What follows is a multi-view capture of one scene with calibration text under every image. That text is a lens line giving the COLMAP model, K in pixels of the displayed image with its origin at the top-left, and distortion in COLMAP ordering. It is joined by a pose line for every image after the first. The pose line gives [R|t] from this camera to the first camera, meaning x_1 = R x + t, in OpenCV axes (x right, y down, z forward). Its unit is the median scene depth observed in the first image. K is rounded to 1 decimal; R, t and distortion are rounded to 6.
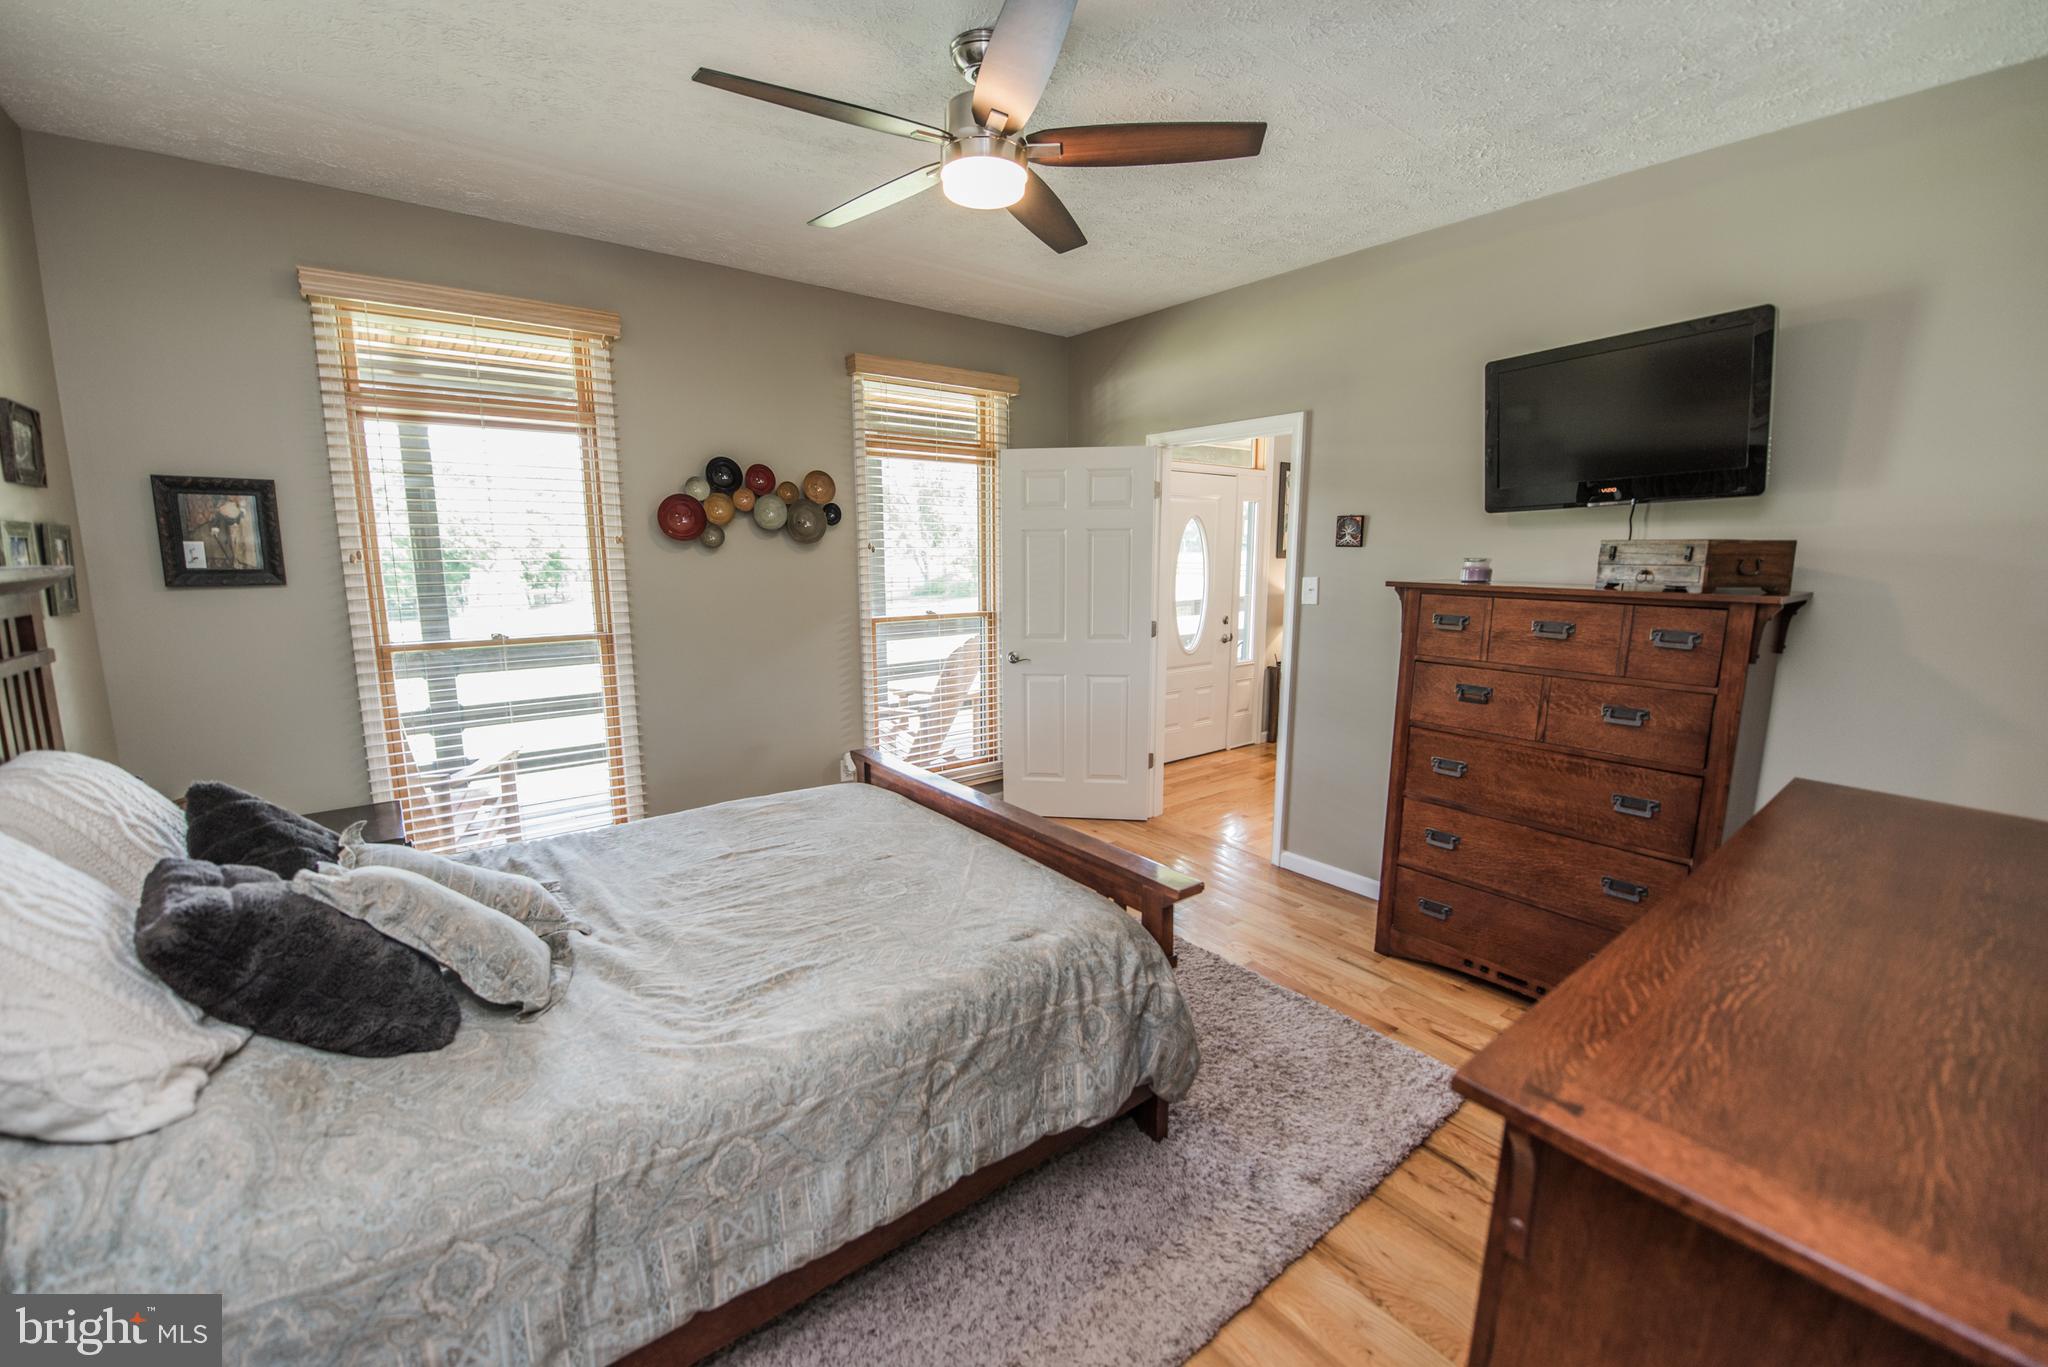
lens RADIAL K [[814.9, 0, 1019.4], [0, 814.9, 682.8], [0, 0, 1]] dist [-0.016594, -0.001538]
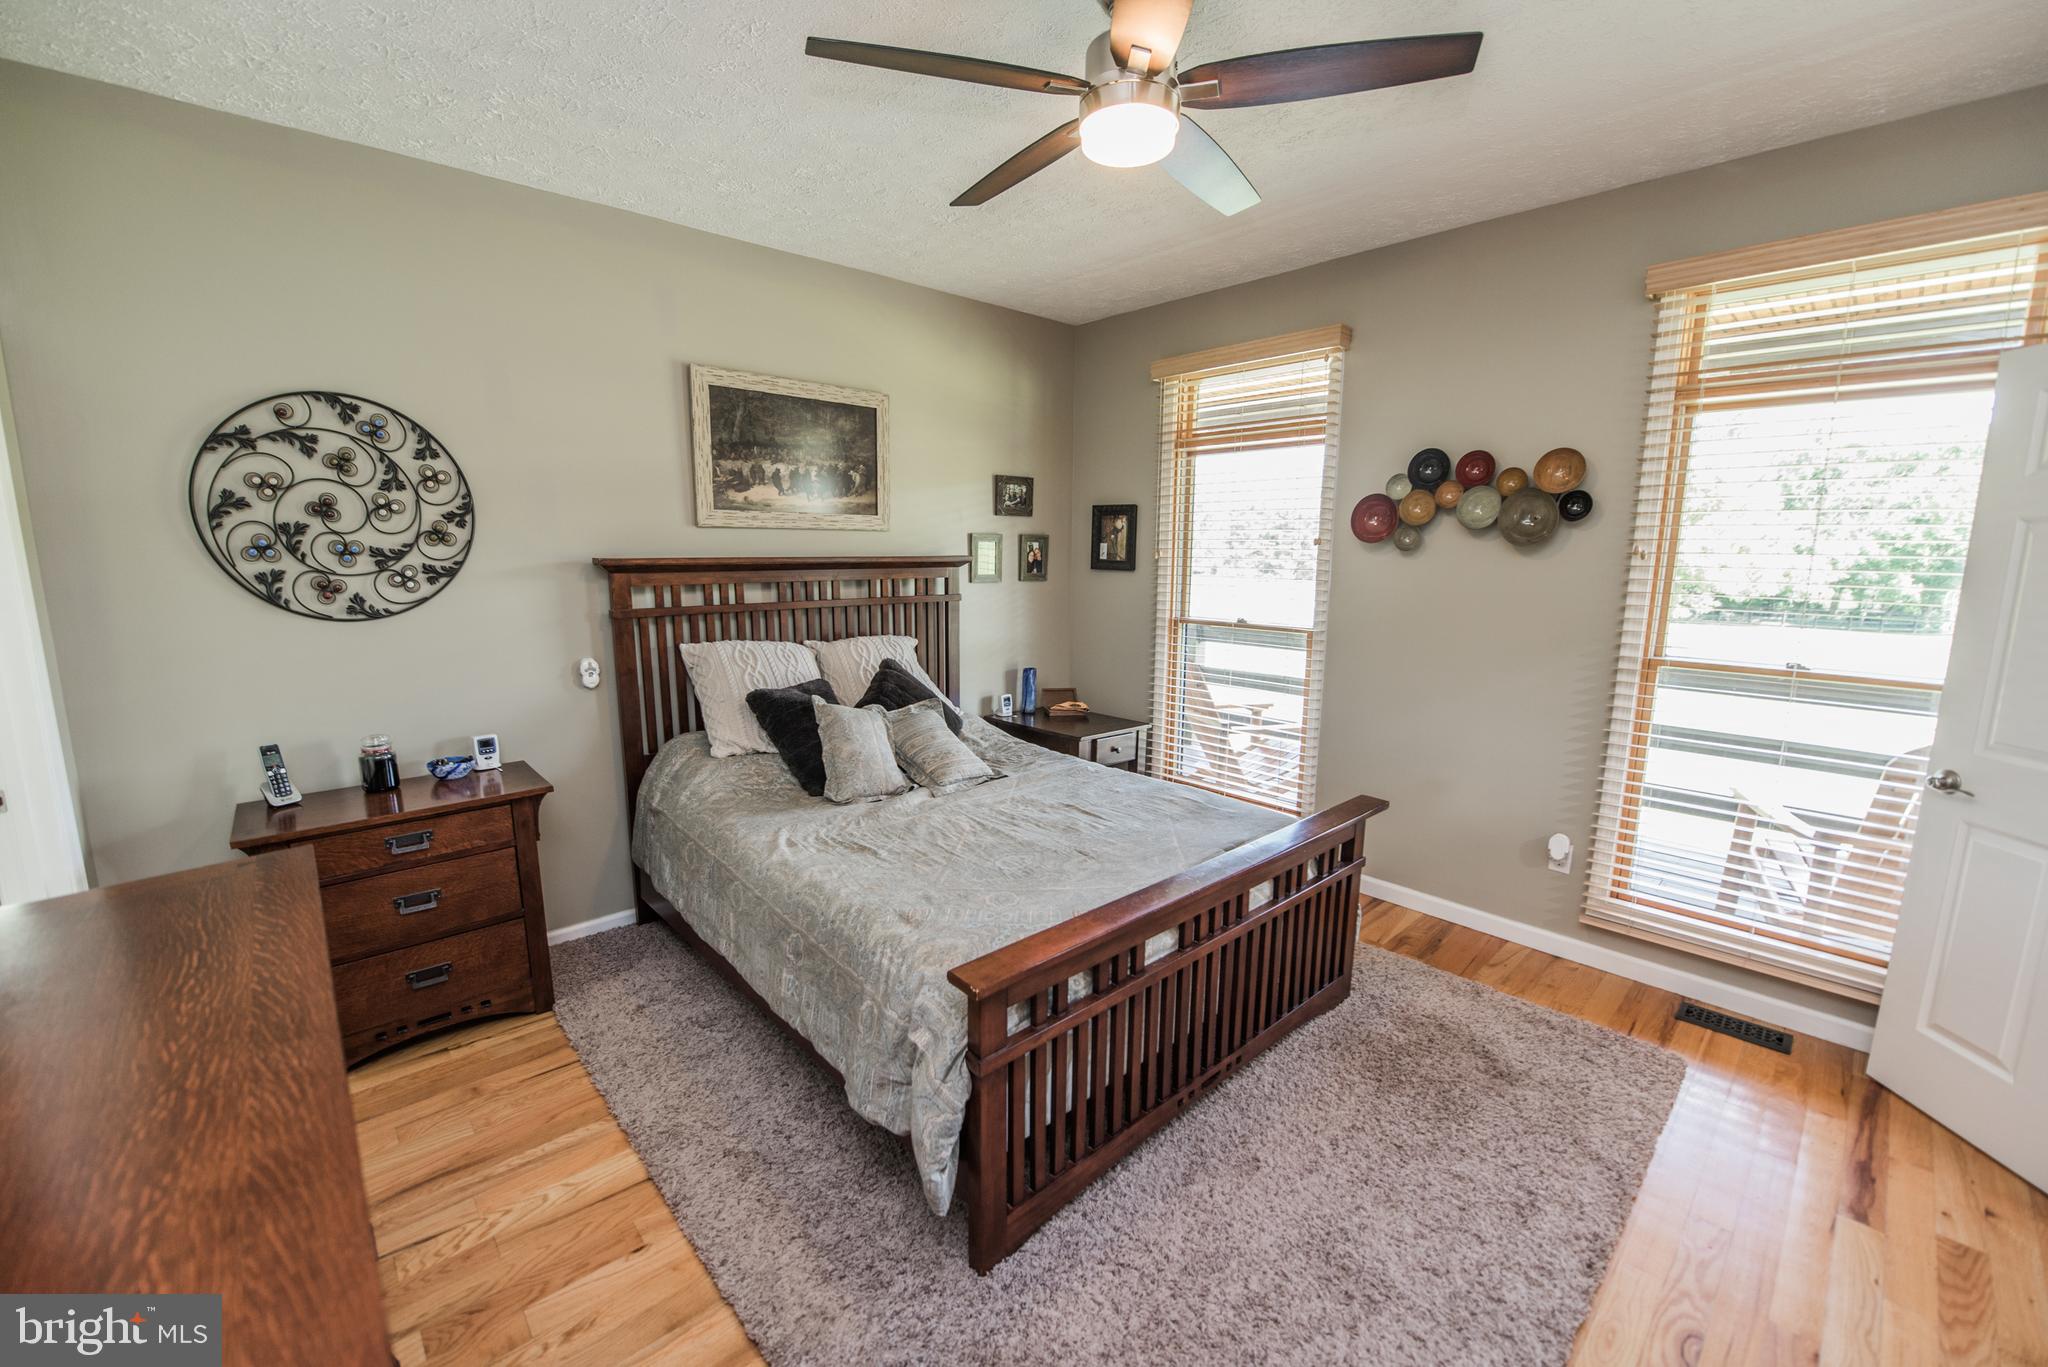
lens RADIAL K [[814.9, 0, 1019.4], [0, 814.9, 682.8], [0, 0, 1]] dist [-0.016594, -0.001538]
pose [[0.079290, 0.167840, -0.982620, 0.527525], [-0.160780, 0.974971, 0.153559, -0.093139], [0.983800, 0.145810, 0.104291, 0.510656]]
